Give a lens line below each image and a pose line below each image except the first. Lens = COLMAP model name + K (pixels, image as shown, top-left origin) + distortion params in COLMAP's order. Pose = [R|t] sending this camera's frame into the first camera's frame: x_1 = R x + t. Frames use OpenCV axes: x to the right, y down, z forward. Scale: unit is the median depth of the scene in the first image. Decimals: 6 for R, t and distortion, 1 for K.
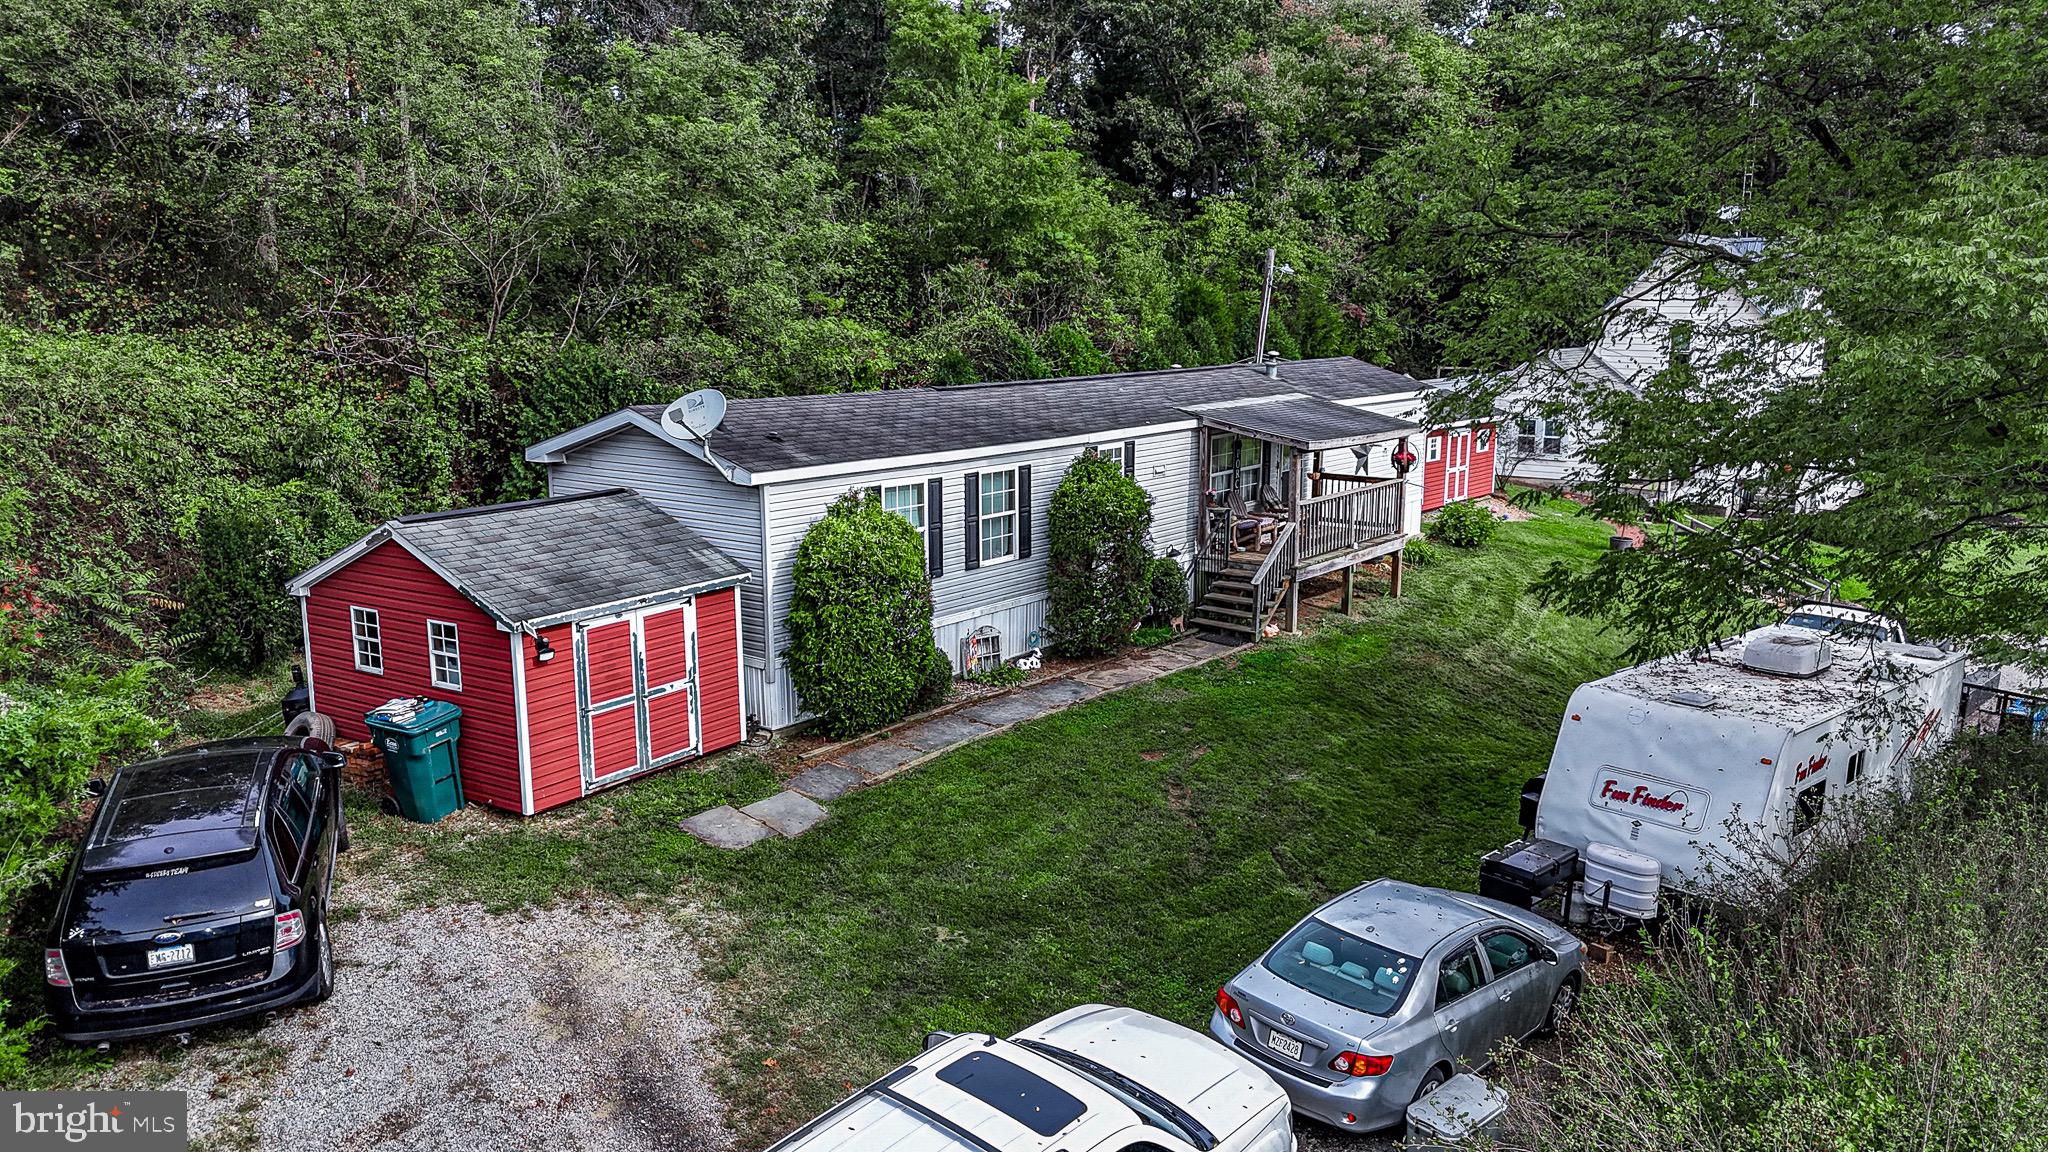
lens RADIAL K [[1510.3, 0, 1024.0], [0, 1510.3, 576.0], [0, 0, 1]] dist [0.066237, -0.061239]
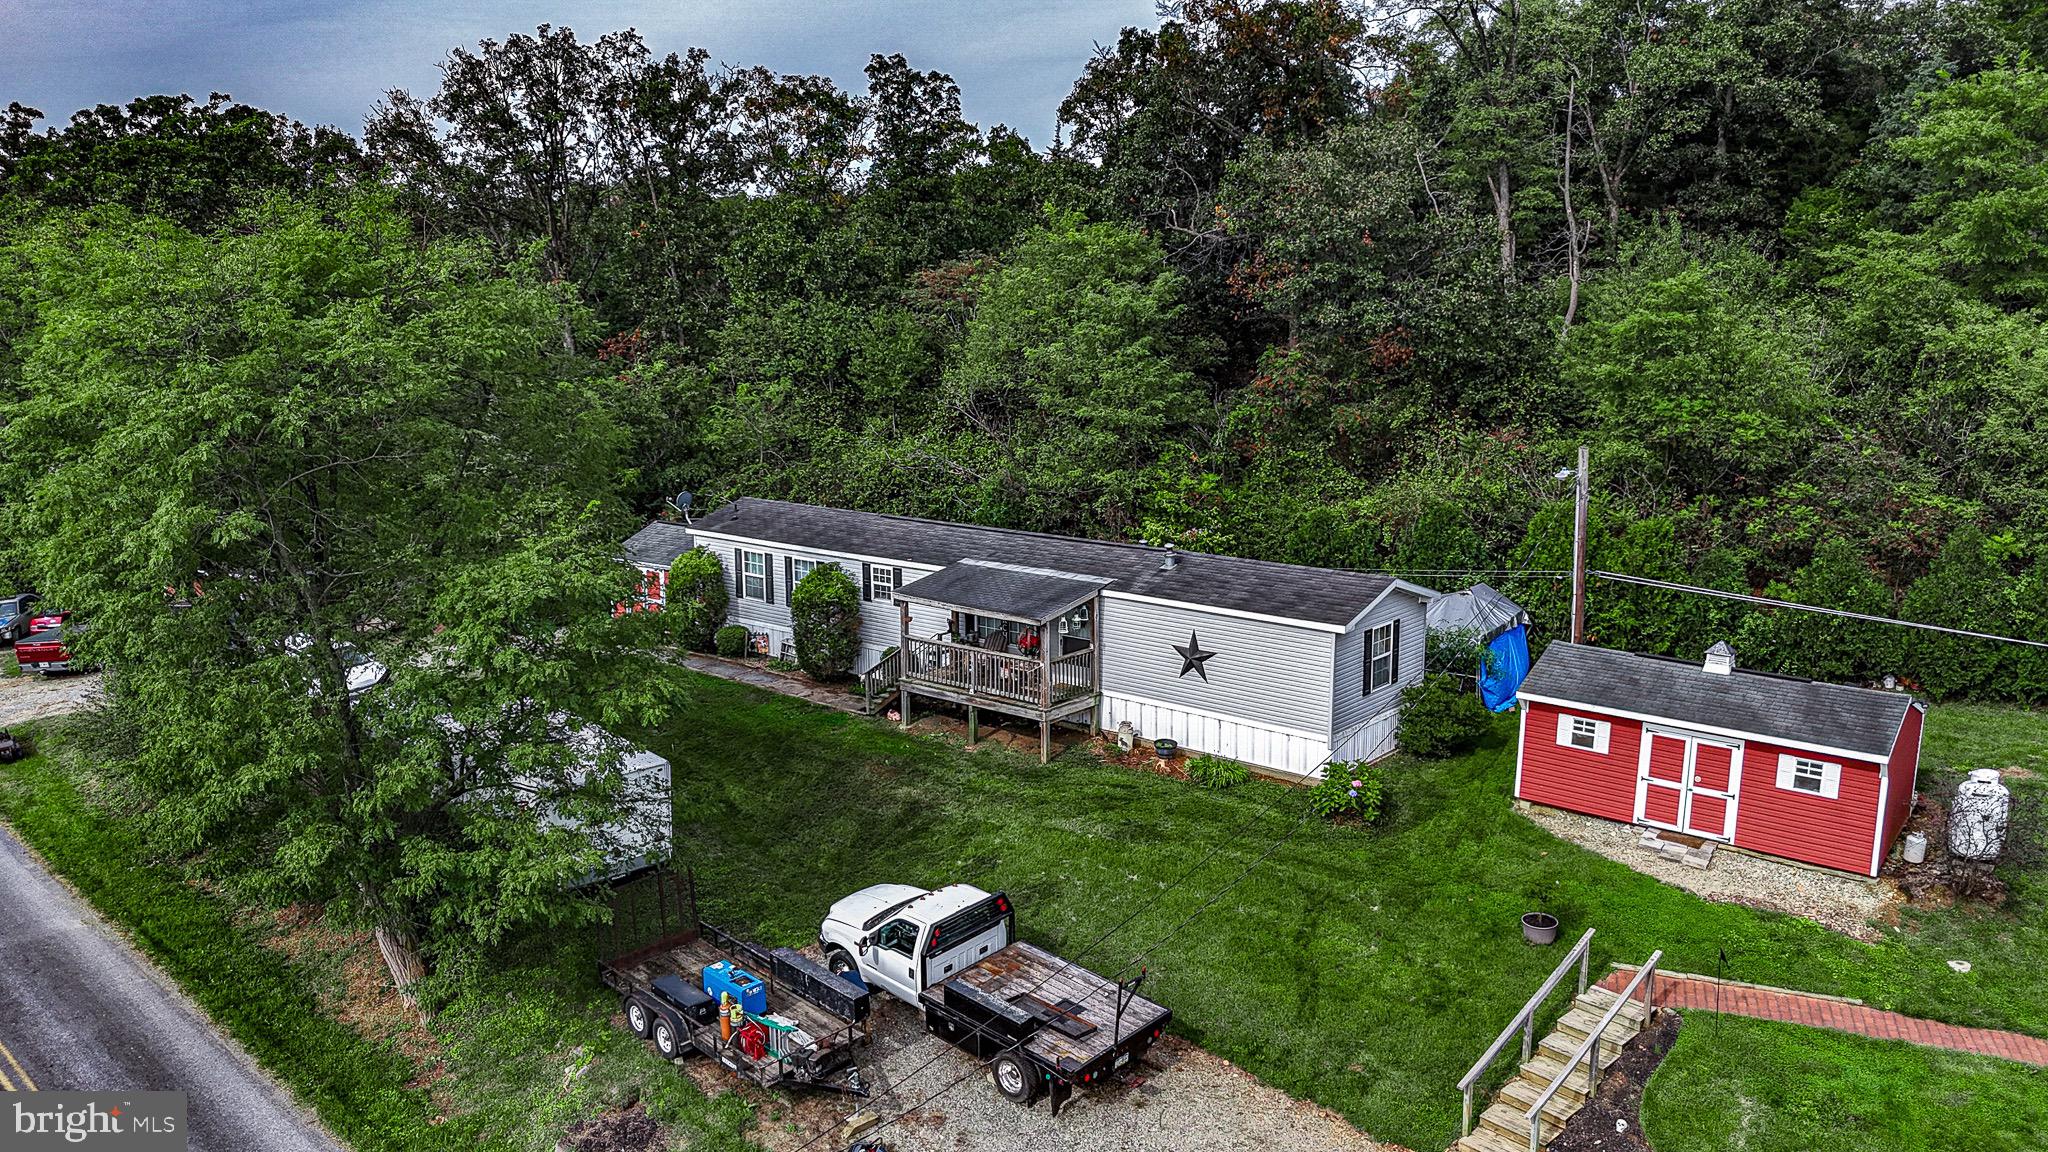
lens RADIAL K [[1503.9, 0, 1024.0], [0, 1503.9, 576.0], [0, 0, 1]] dist [0.103113, -0.115892]
pose [[-0.050577, 0.182017, -0.981994, 1.771918], [-0.176835, 0.966085, 0.188176, -0.442101], [0.982940, 0.183168, -0.016675, 1.286614]]
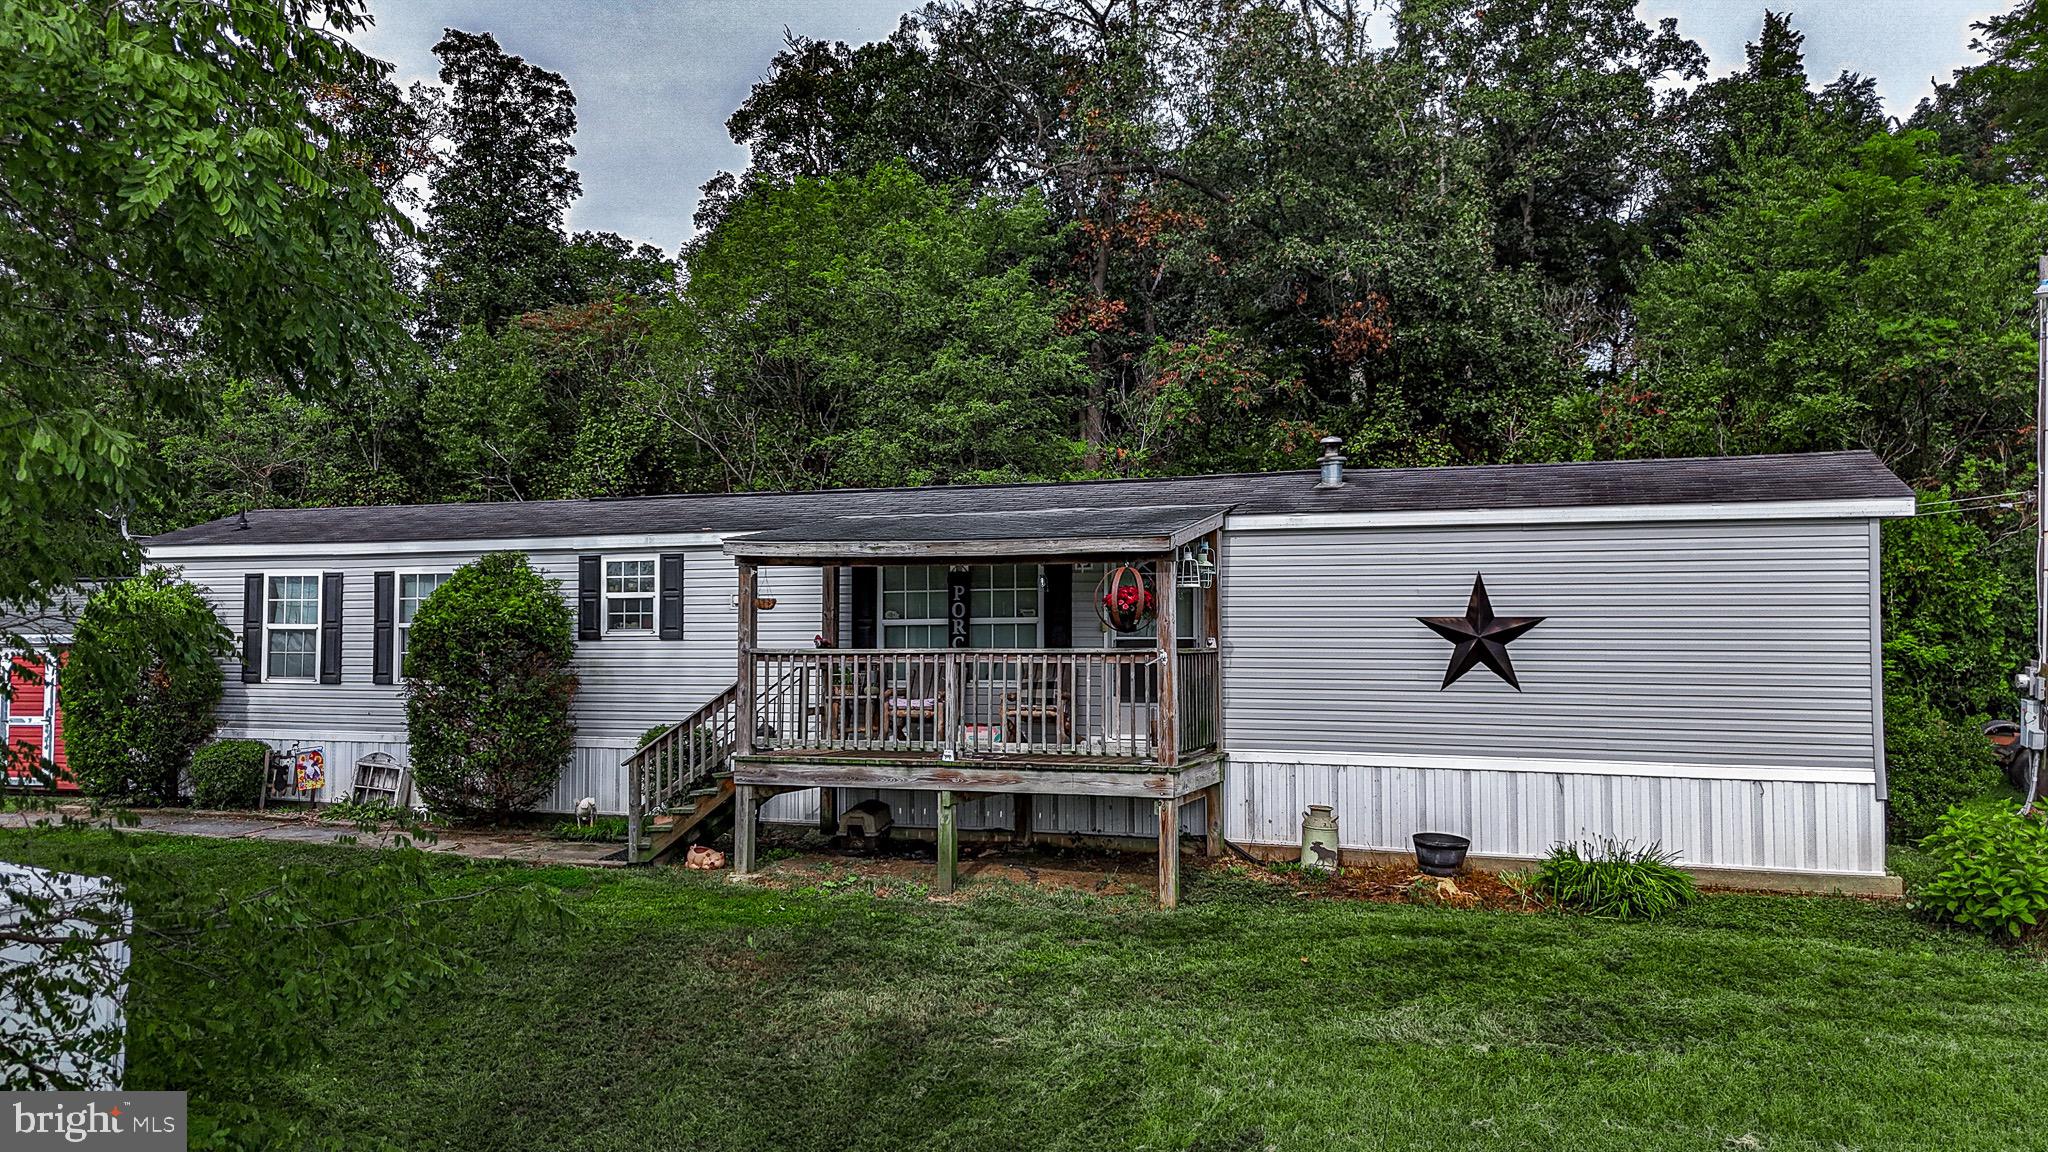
lens RADIAL K [[1508.7, 0, 1024.0], [0, 1508.7, 576.0], [0, 0, 1]] dist [0.092845, -0.149265]
pose [[0.294951, -0.042648, -0.954560, 0.894785], [-0.174153, 0.979871, -0.097590, -0.042510], [0.939508, 0.195024, 0.281586, 1.064225]]
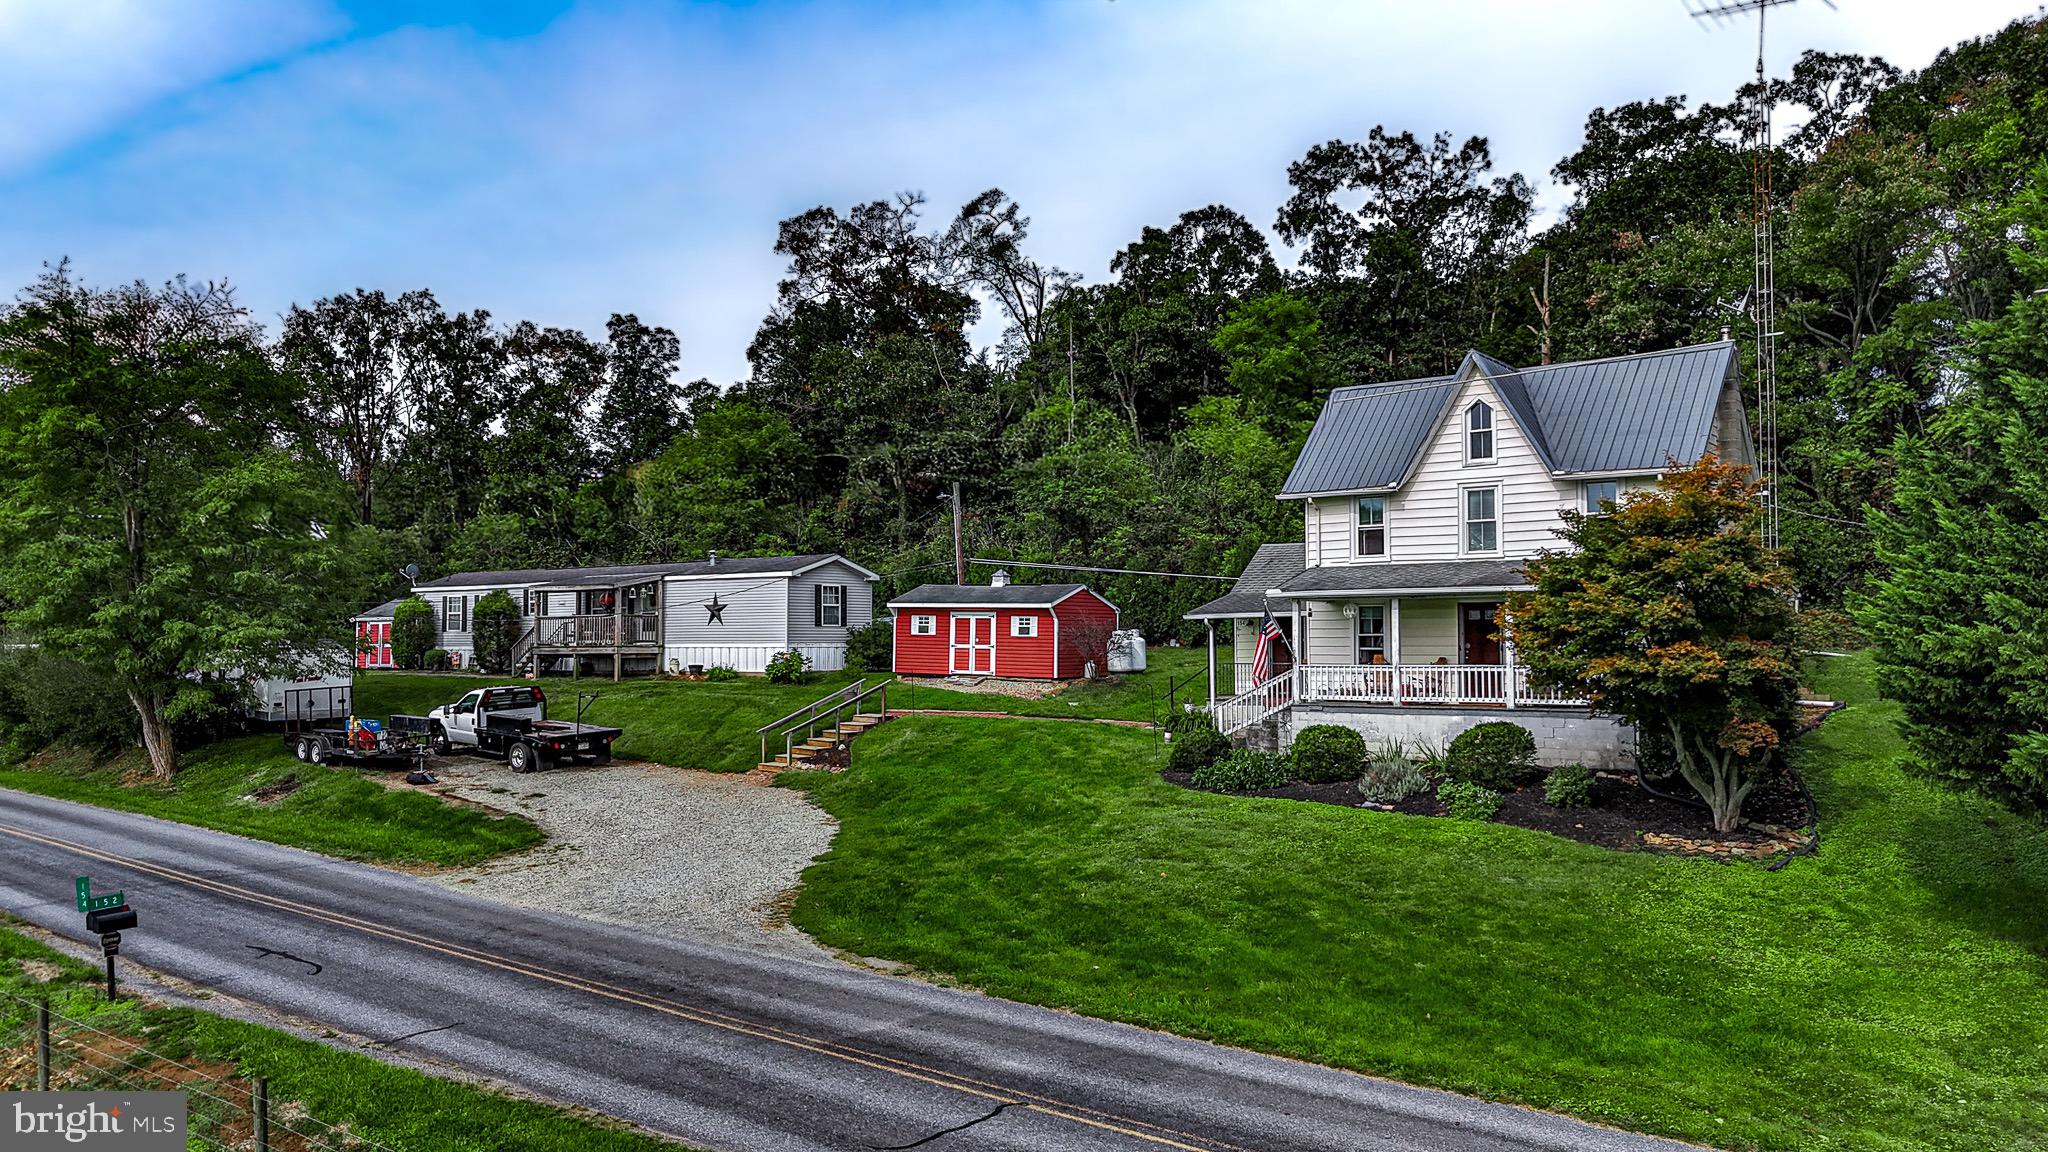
lens RADIAL K [[1508.1, 0, 1024.0], [0, 1508.1, 576.0], [0, 0, 1]] dist [0.094837, -0.156175]
pose [[0.027903, -0.047704, -0.998472, 2.663882], [-0.177122, 0.982819, -0.051906, -0.130144], [0.983793, 0.178300, 0.018974, 1.854728]]
